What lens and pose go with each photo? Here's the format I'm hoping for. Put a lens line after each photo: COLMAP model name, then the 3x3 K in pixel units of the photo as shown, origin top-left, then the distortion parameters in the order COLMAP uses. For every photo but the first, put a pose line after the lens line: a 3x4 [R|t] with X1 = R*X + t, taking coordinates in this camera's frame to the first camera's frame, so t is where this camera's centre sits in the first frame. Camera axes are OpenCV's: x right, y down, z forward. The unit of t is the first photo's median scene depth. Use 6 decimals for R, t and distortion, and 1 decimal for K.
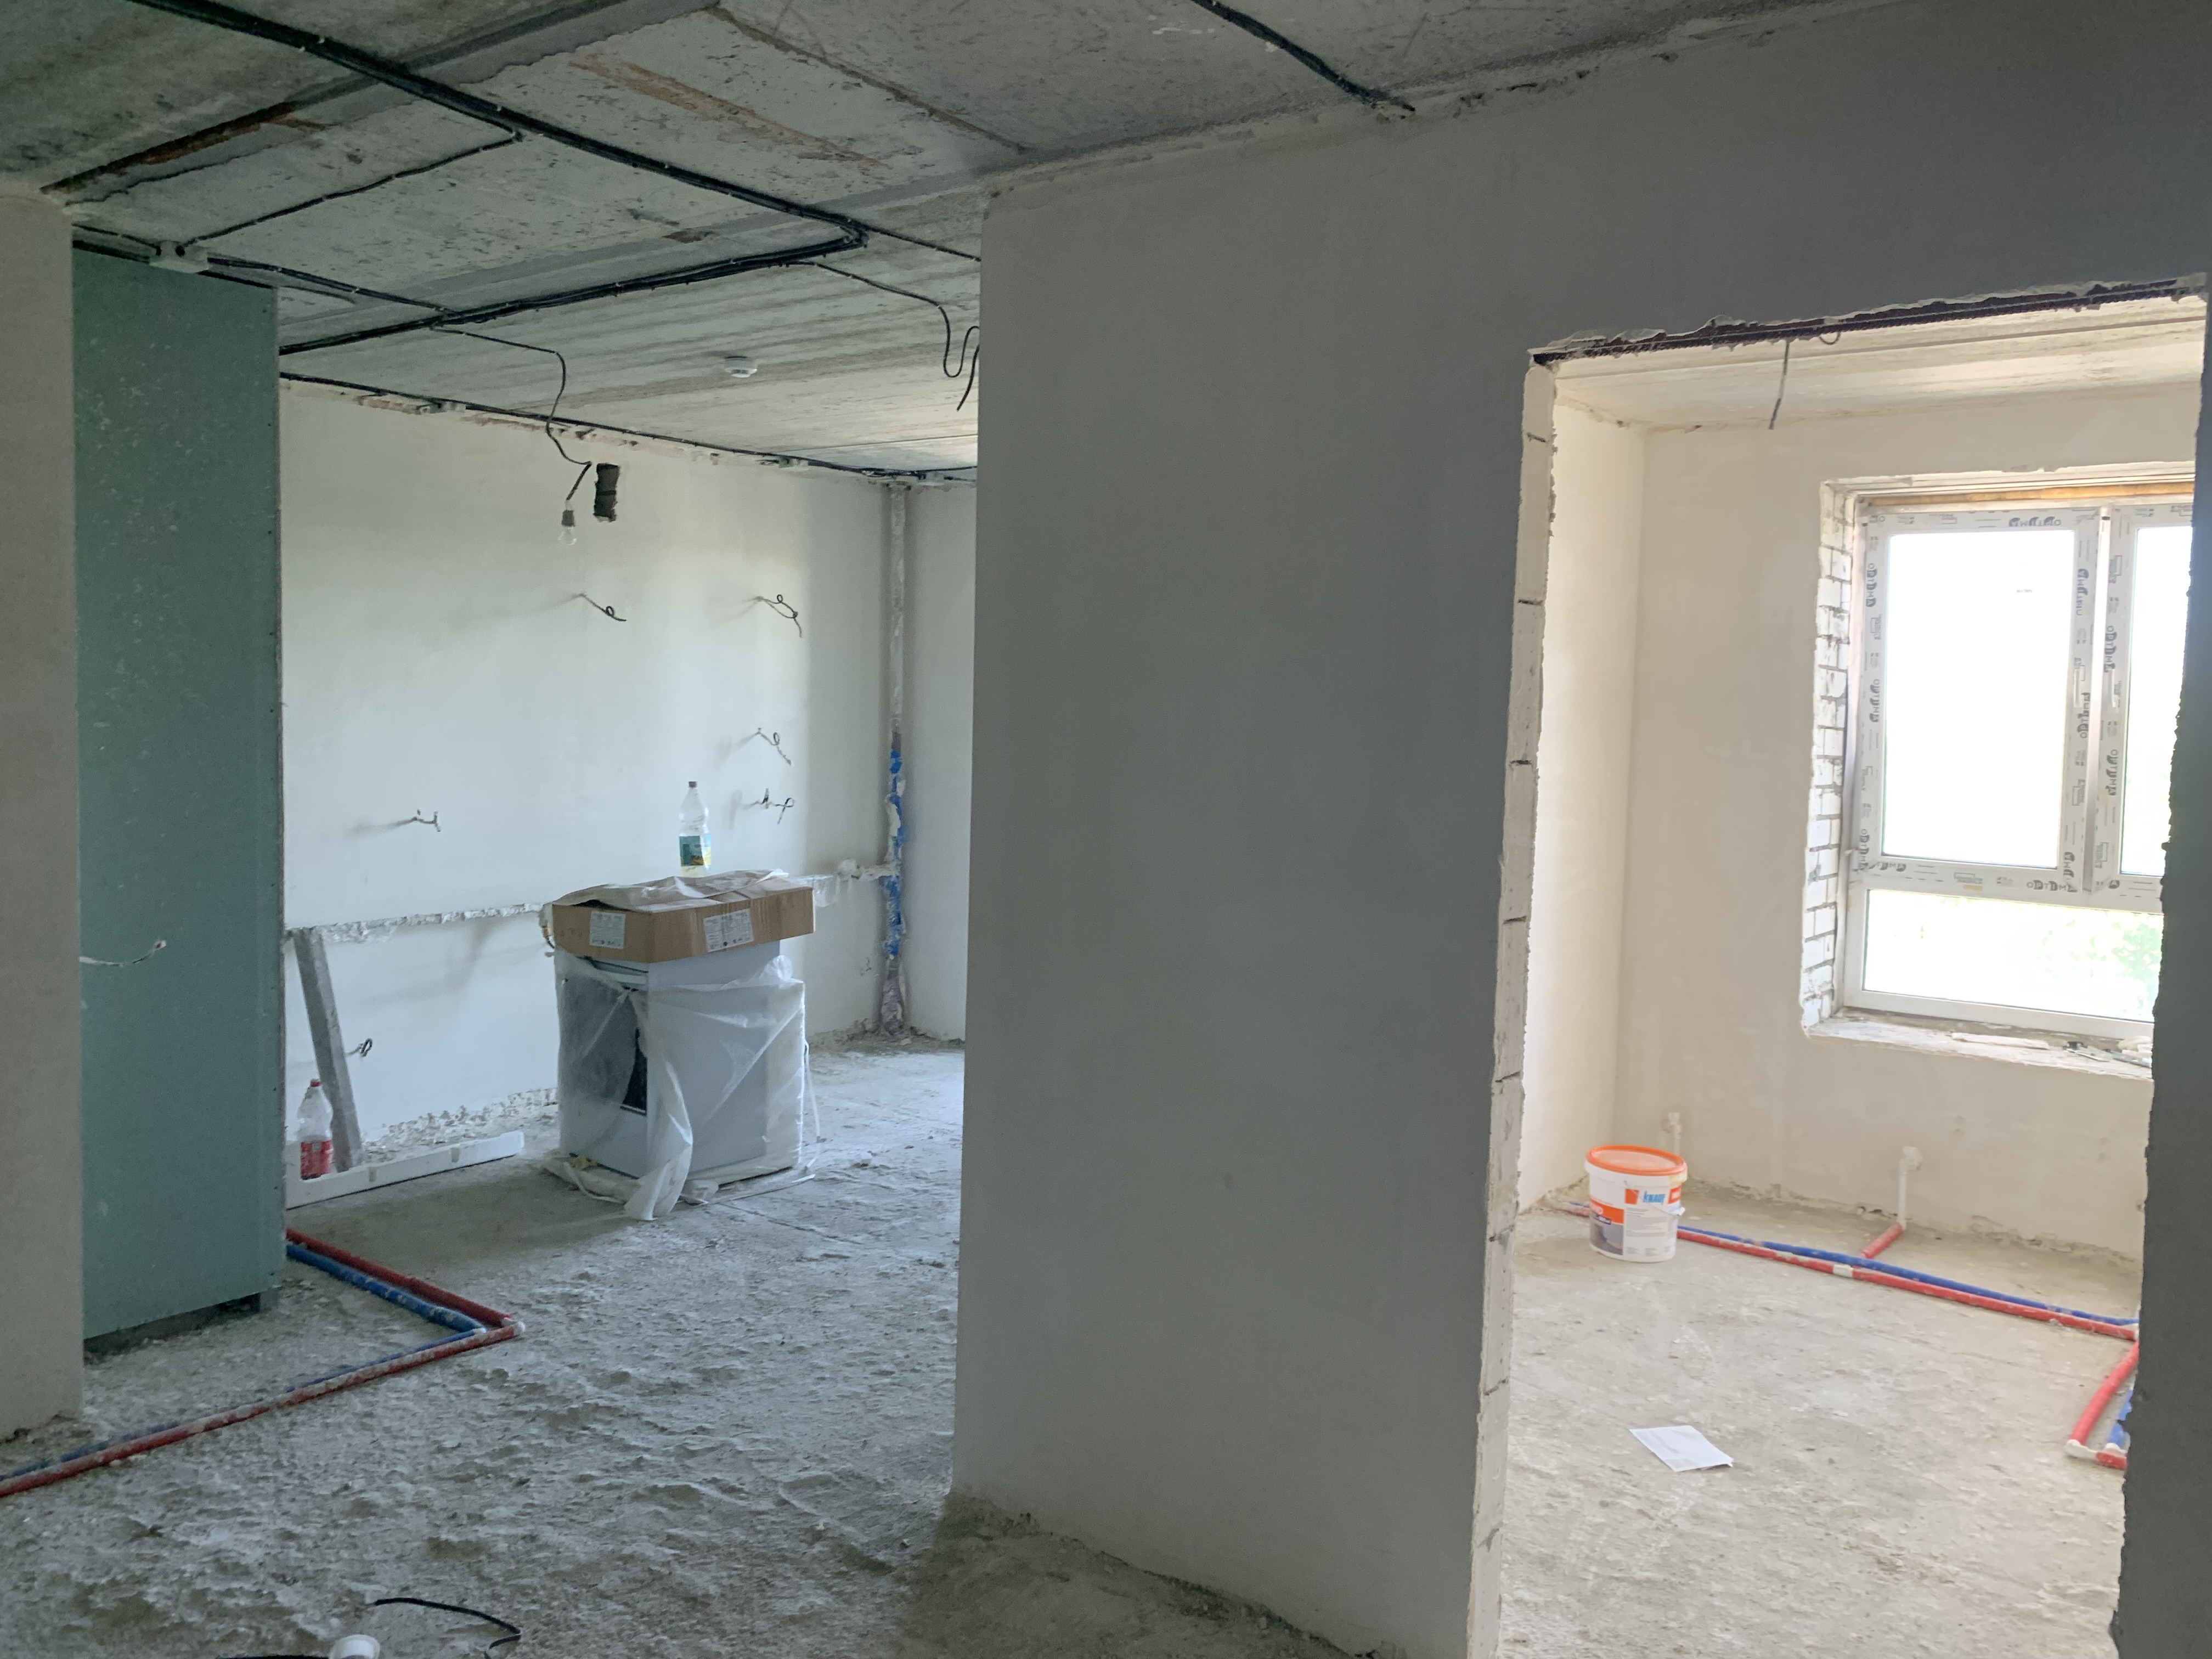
lens RADIAL K [[1715.9, 0, 1117.8], [0, 1715.9, 834.3], [0, 0, 1]] dist [0.061450, -0.070795]
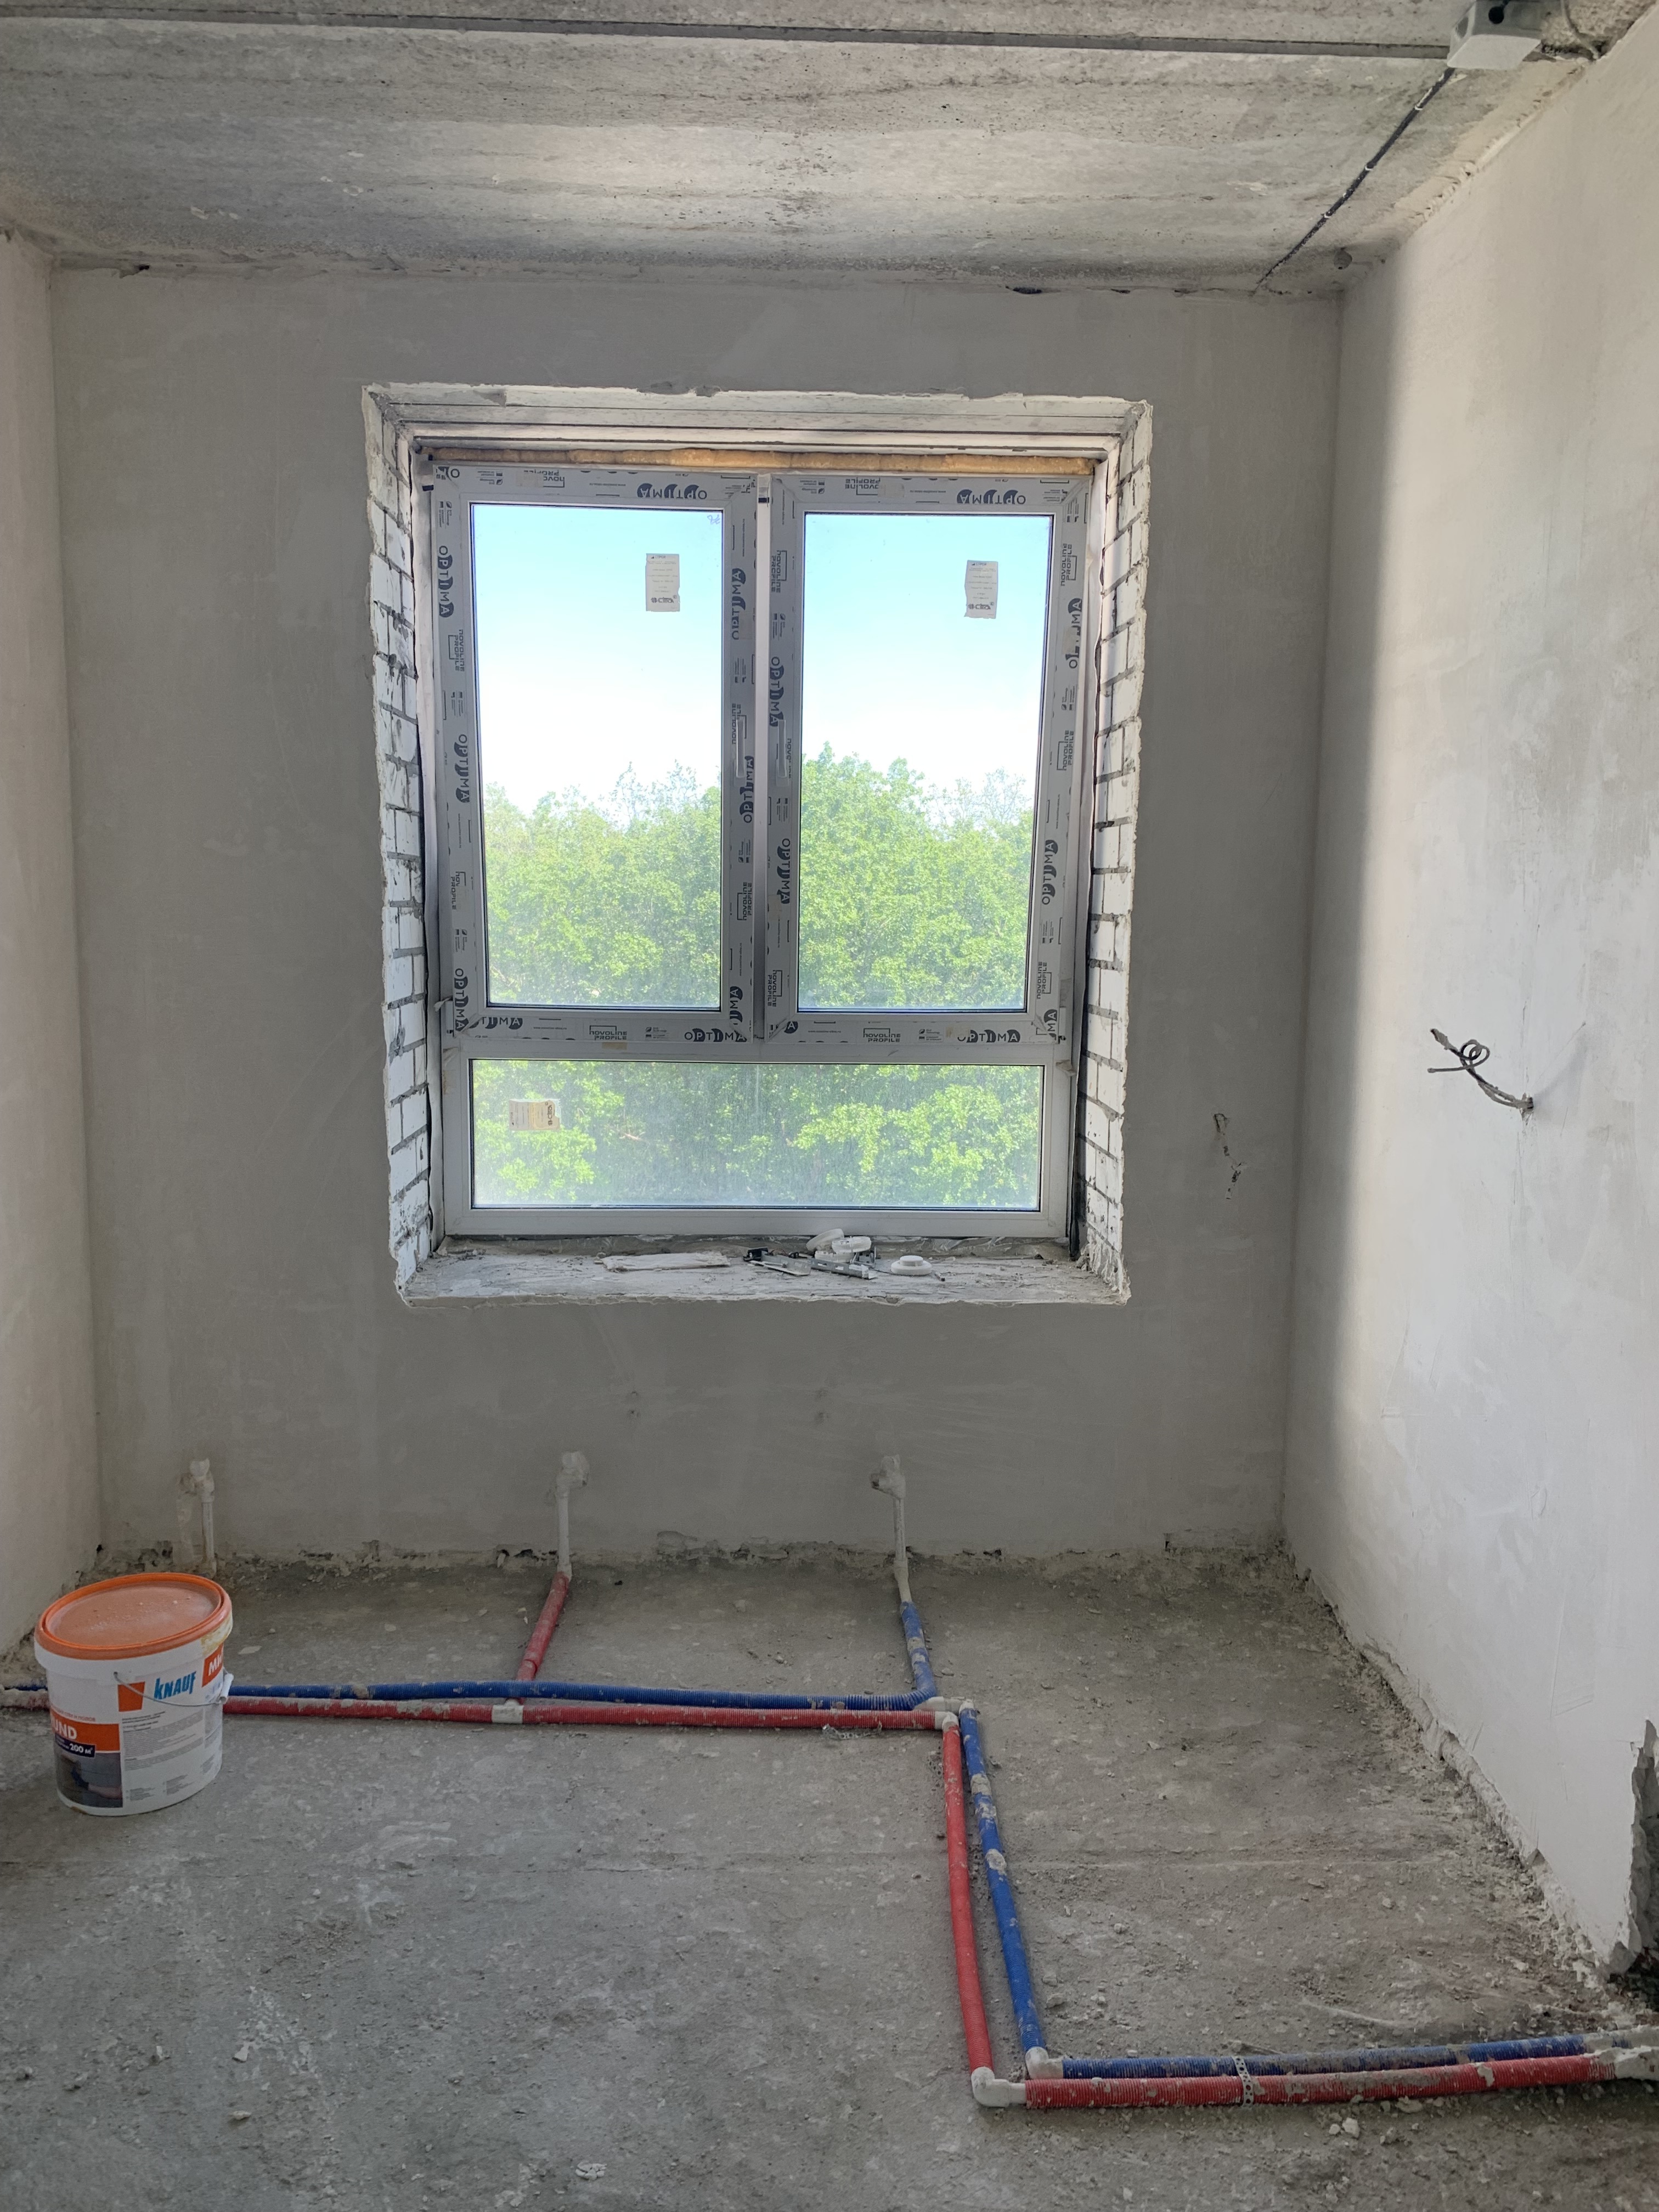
lens RADIAL K [[1715.9, 0, 840.0], [0, 1715.9, 1066.1], [0, 0, 1]] dist [0.061450, -0.070795]
pose [[0.776014, -0.087580, 0.624606, 0.141927], [0.055608, 0.995956, 0.070563, -0.004339], [-0.628260, -0.020025, 0.777746, 0.429334]]
